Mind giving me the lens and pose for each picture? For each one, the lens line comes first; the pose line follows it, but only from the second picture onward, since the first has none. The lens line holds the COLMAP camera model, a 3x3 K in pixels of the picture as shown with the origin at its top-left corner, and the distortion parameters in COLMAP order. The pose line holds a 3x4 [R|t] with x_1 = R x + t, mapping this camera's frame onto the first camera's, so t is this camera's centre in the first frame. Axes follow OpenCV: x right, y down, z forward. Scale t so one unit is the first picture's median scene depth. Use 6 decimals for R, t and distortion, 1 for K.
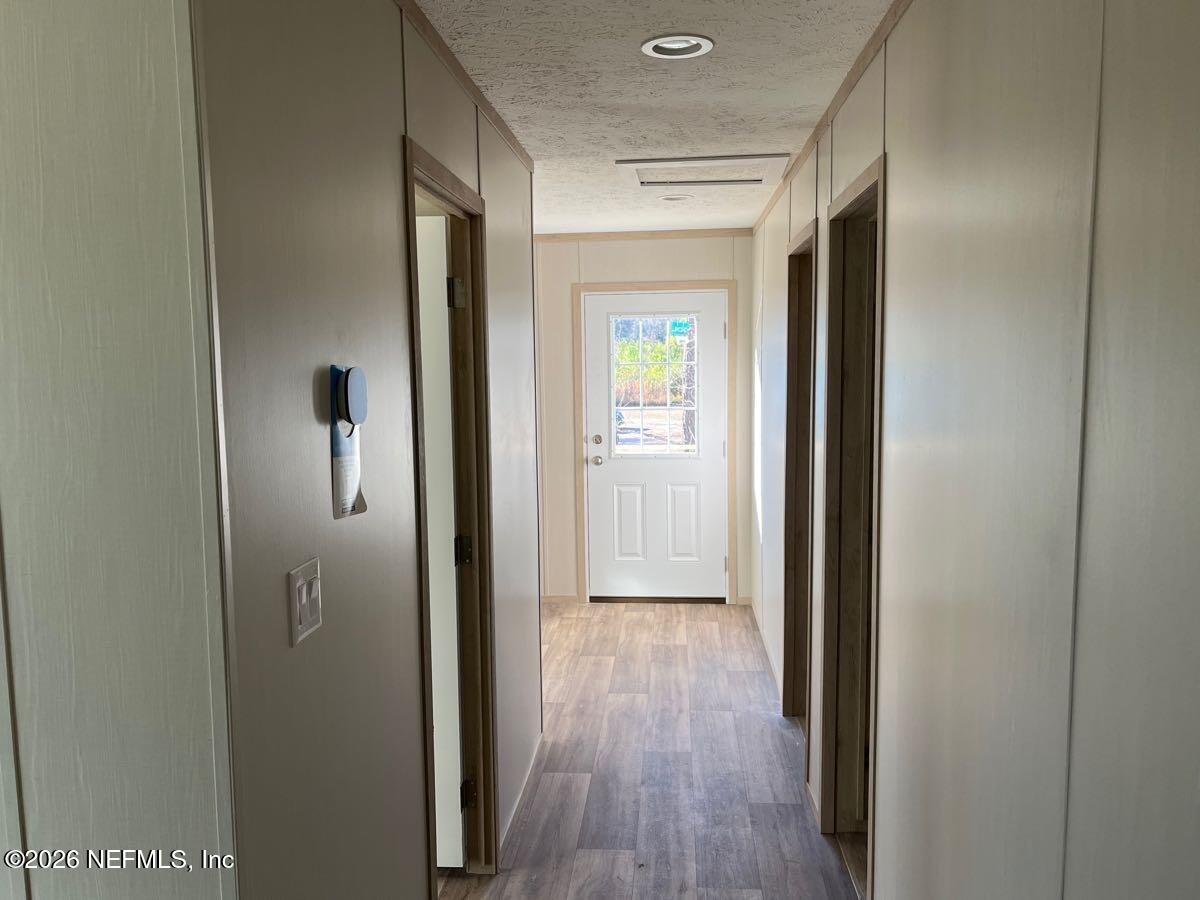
lens RADIAL K [[900.1, 0, 589.5], [0, 900.1, 448.7], [0, 0, 1]] dist [0.003823, -0.000923]
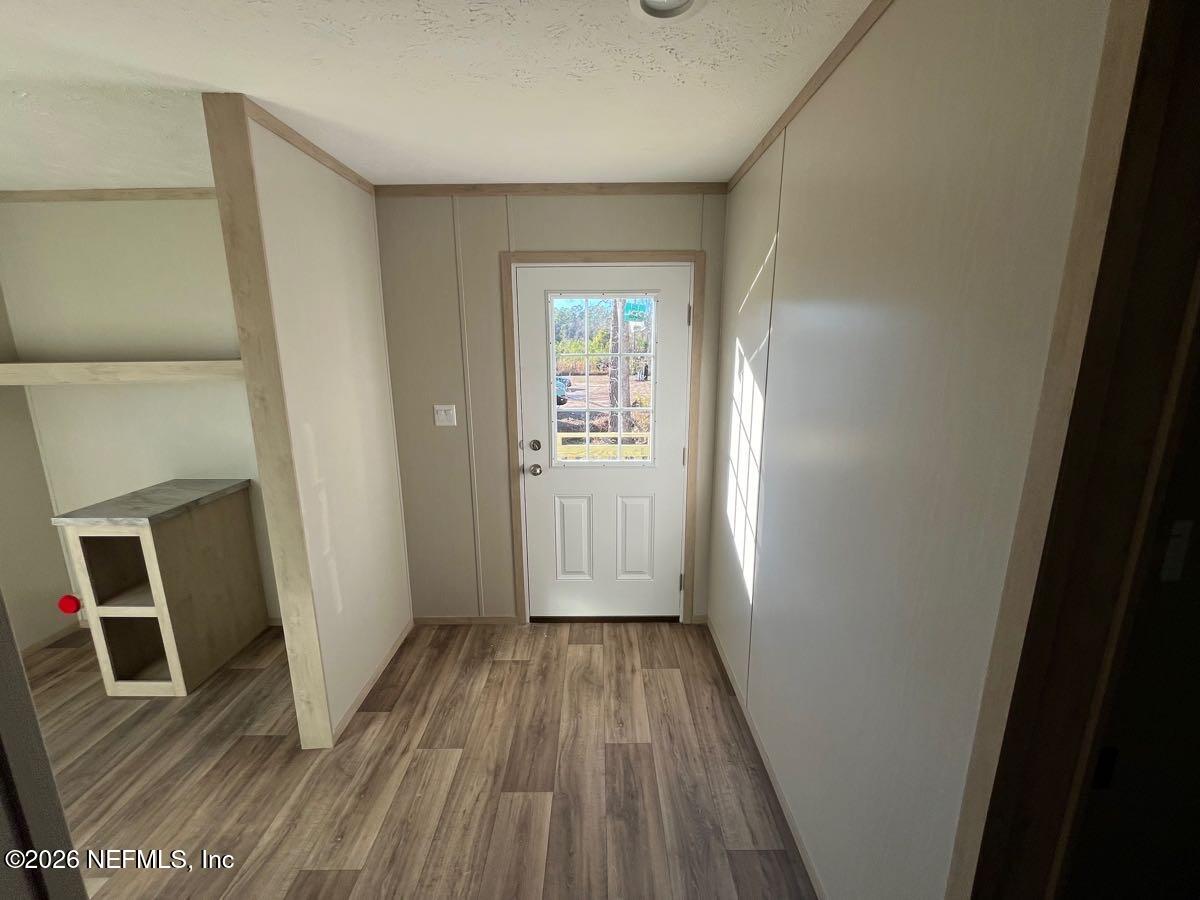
lens RADIAL K [[486.6, 0, 598.4], [0, 486.6, 450.9], [0, 0, 1]] dist [-0.002516, -0.000709]
pose [[0.995697, -0.009025, 0.092225, 0.026084], [-0.000784, 0.994390, 0.105776, -0.054338], [-0.092662, -0.105394, 0.990104, 0.549189]]
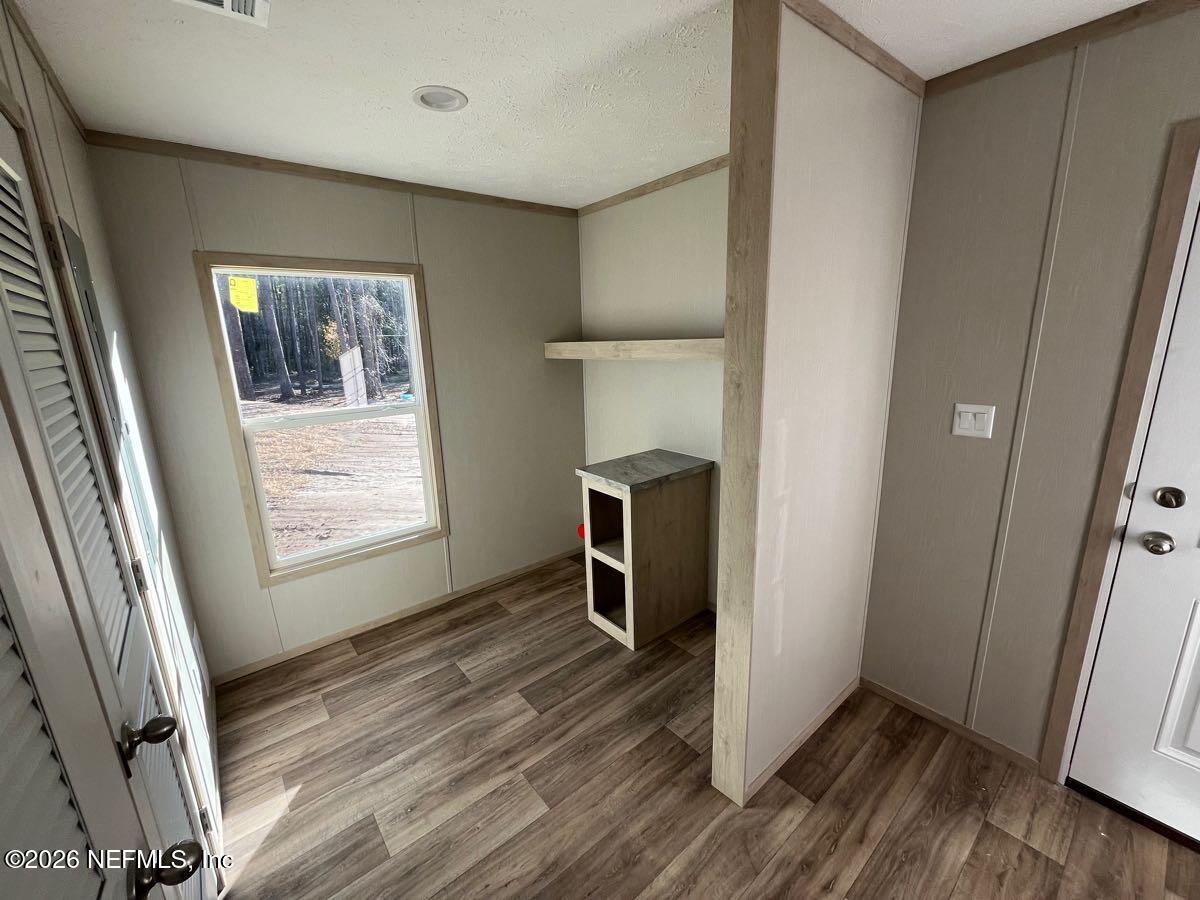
lens RADIAL K [[486.6, 0, 596.8], [0, 486.6, 451.9], [0, 0, 1]] dist [-0.002516, -0.000709]
pose [[0.703959, 0.159688, -0.692056, -0.028604], [-0.050085, 0.983132, 0.175906, -0.061074], [0.708473, -0.089169, 0.700082, 0.645324]]
